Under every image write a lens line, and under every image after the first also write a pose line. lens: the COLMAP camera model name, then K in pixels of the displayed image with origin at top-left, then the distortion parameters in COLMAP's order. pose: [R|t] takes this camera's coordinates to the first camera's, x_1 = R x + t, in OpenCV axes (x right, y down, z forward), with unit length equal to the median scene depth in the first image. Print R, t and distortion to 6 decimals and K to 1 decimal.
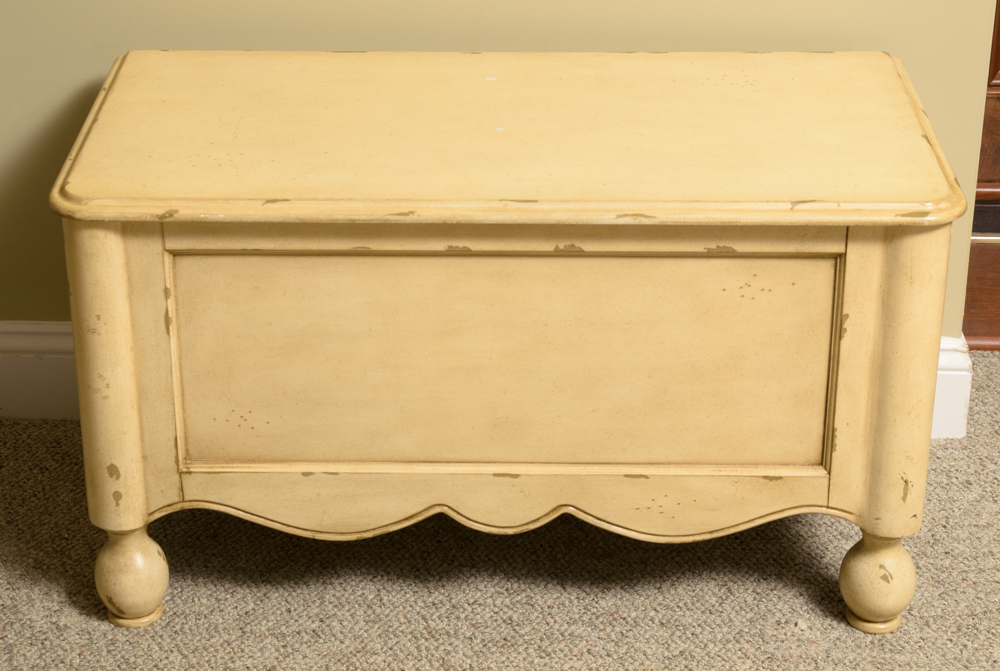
lens RADIAL K [[2094.2, 0, 441.4], [0, 2094.2, 292.7], [0, 0, 1]] dist [0.086841, 0.000000]
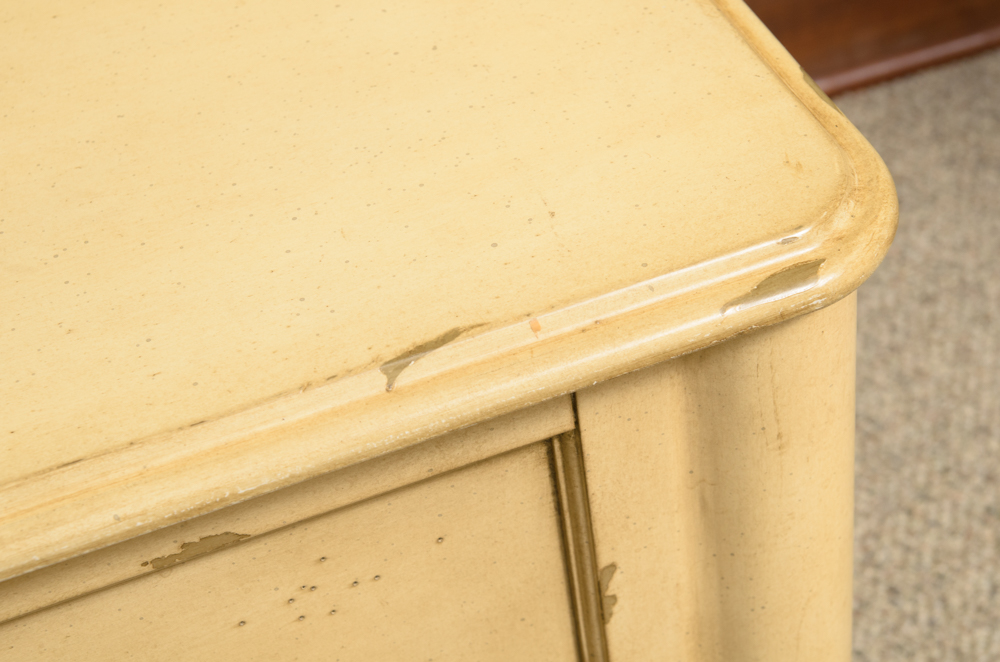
lens RADIAL K [[1906.5, 0, 495.6], [0, 1906.5, 334.6], [0, 0, 1]] dist [0.093024, 0.000000]
pose [[0.923122, -0.318402, 0.215561, 0.116959], [0.251100, 0.923761, 0.289162, -0.111693], [-0.291196, -0.212805, 0.932694, 0.698780]]
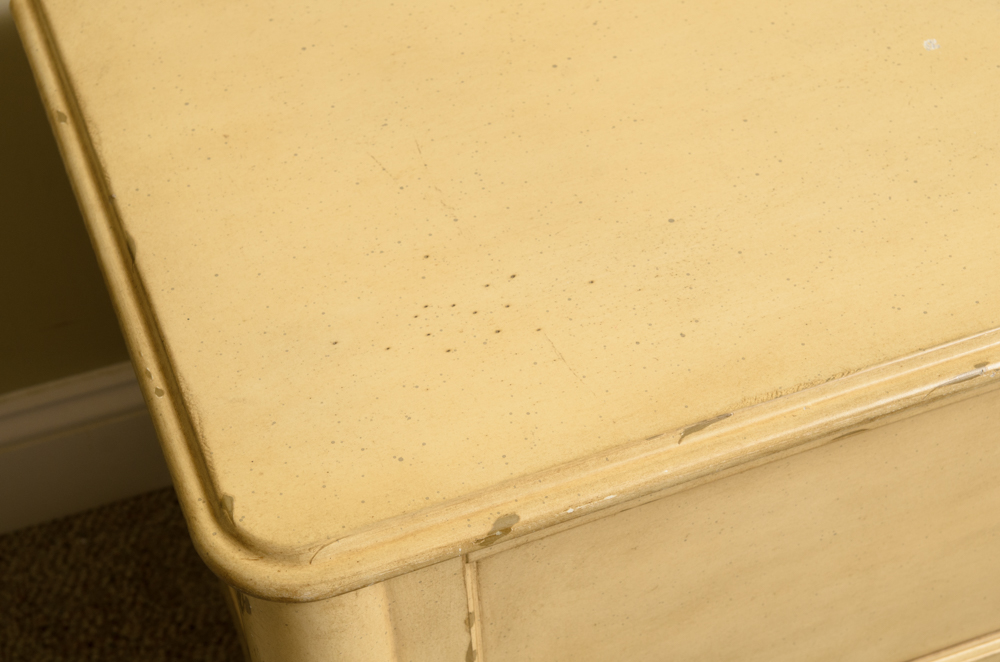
lens RADIAL K [[1906.5, 0, 492.8], [0, 1906.5, 330.8], [0, 0, 1]] dist [0.093024, 0.000000]
pose [[0.926331, -0.299414, 0.228610, -0.199322], [0.196572, 0.901874, 0.384686, -0.219286], [-0.321358, -0.311408, 0.894290, 0.608338]]
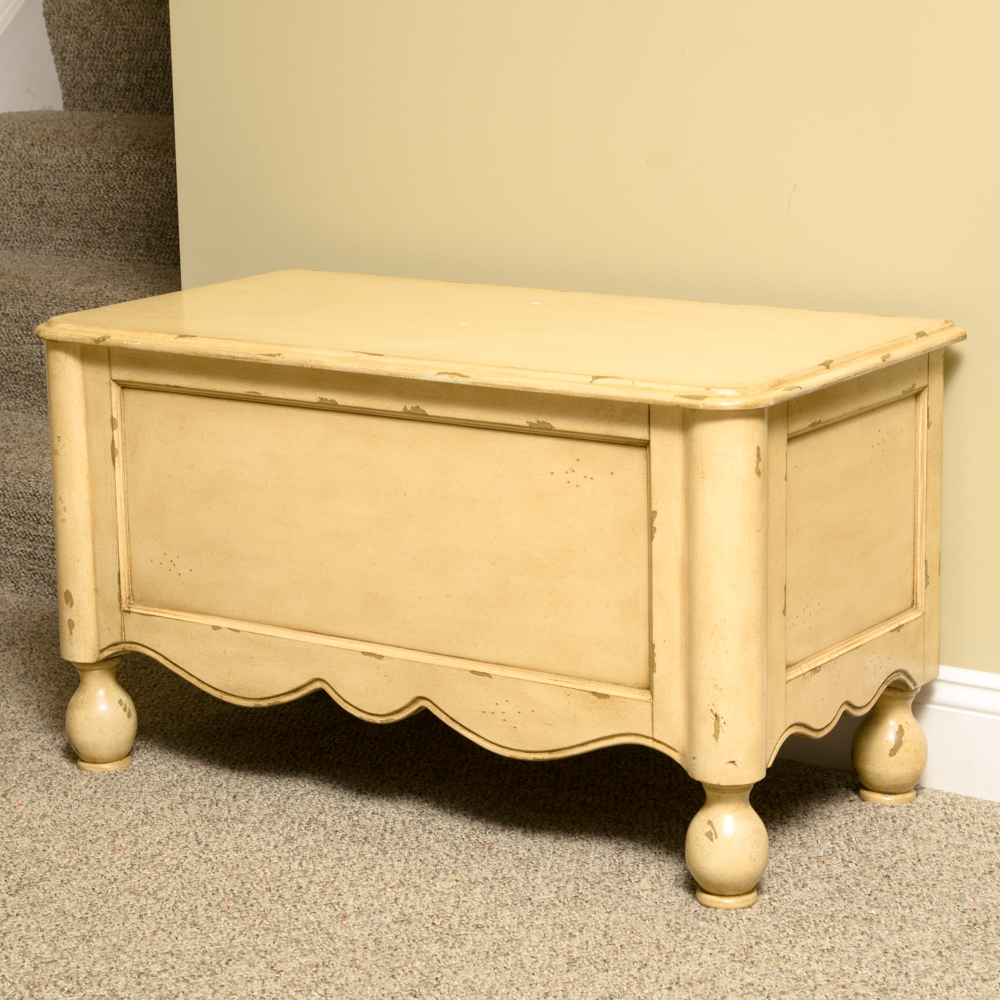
lens RADIAL K [[2670.7, 0, 505.4], [0, 2670.7, 497.5], [0, 0, 1]] dist [0.027399, 0.000000]
pose [[0.846194, 0.112749, -0.520810, 0.726787], [-0.222499, 0.962843, -0.153064, 0.193920], [0.484200, 0.245401, 0.839839, -0.035847]]
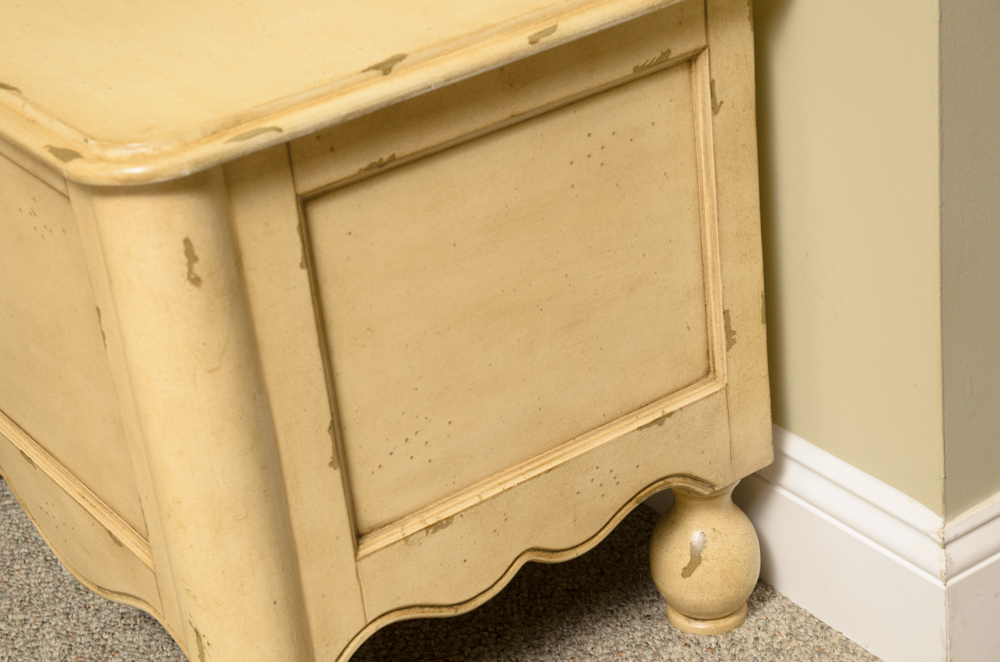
lens RADIAL K [[1906.5, 0, 494.0], [0, 1906.5, 332.4], [0, 0, 1]] dist [0.093024, 0.000000]
pose [[0.608396, 0.315102, -0.728399, 0.619477], [-0.245993, 0.947473, 0.204406, -0.113499], [0.754547, 0.054821, 0.653952, 0.707562]]
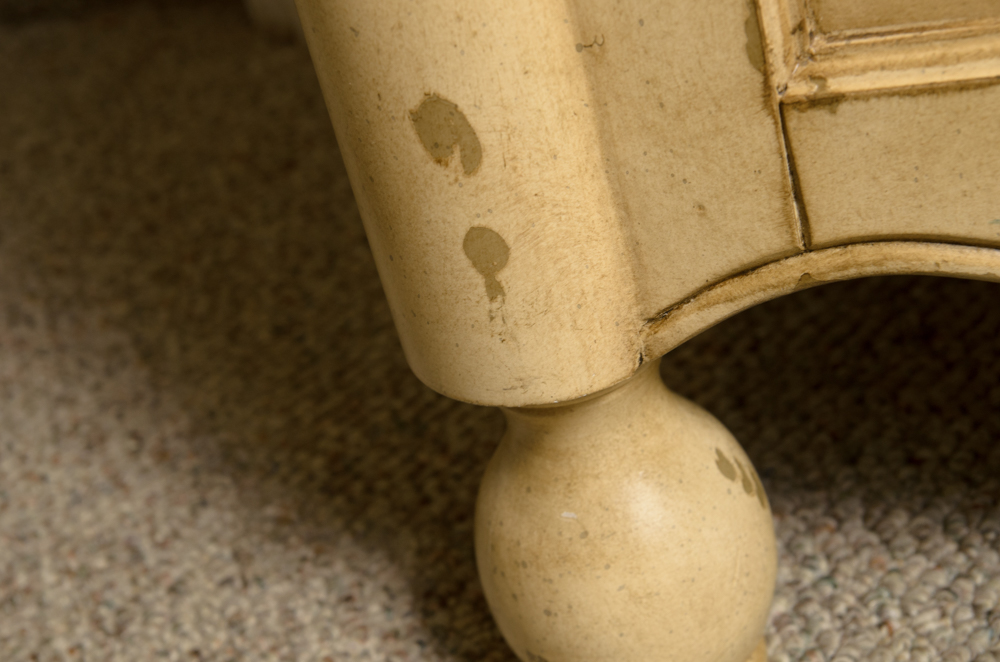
lens RADIAL K [[1906.5, 0, 488.7], [0, 1906.5, 347.0], [0, 0, 1]] dist [0.093024, 0.000000]
pose [[0.956677, -0.069255, -0.282793, -0.102482], [0.119112, 0.979393, 0.163100, 0.076103], [0.265670, -0.189718, 0.945212, 0.827295]]
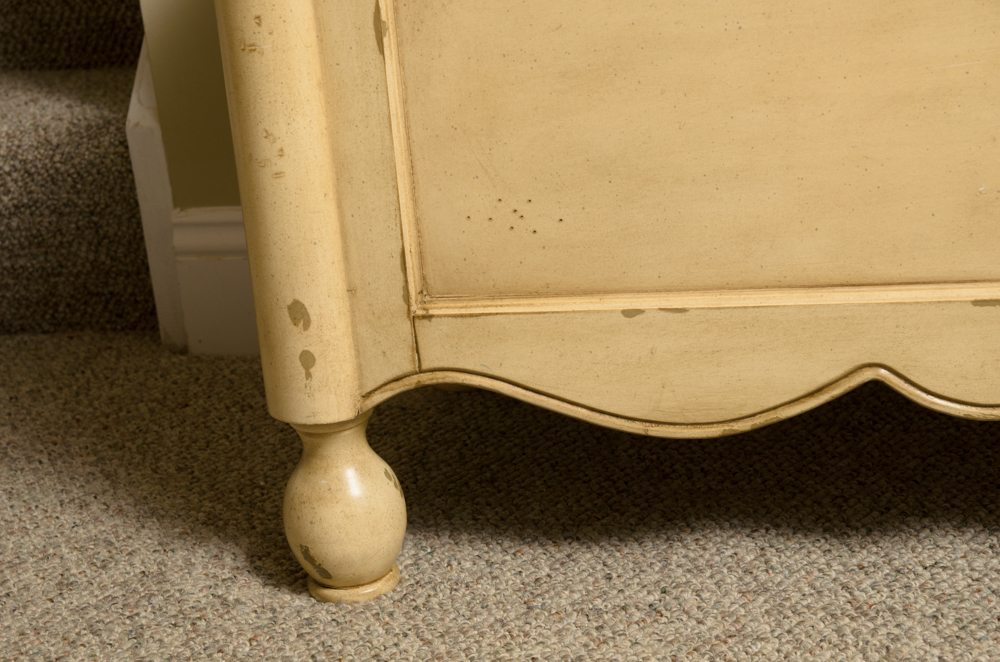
lens RADIAL K [[1963.2, 0, 484.1], [0, 1963.2, 342.0], [0, 0, 1]] dist [0.159699, 0.000000]
pose [[0.987647, -0.023657, -0.154902, -0.021391], [0.010353, 0.996230, -0.086132, 0.140584], [0.156356, 0.083465, 0.984168, 0.473846]]
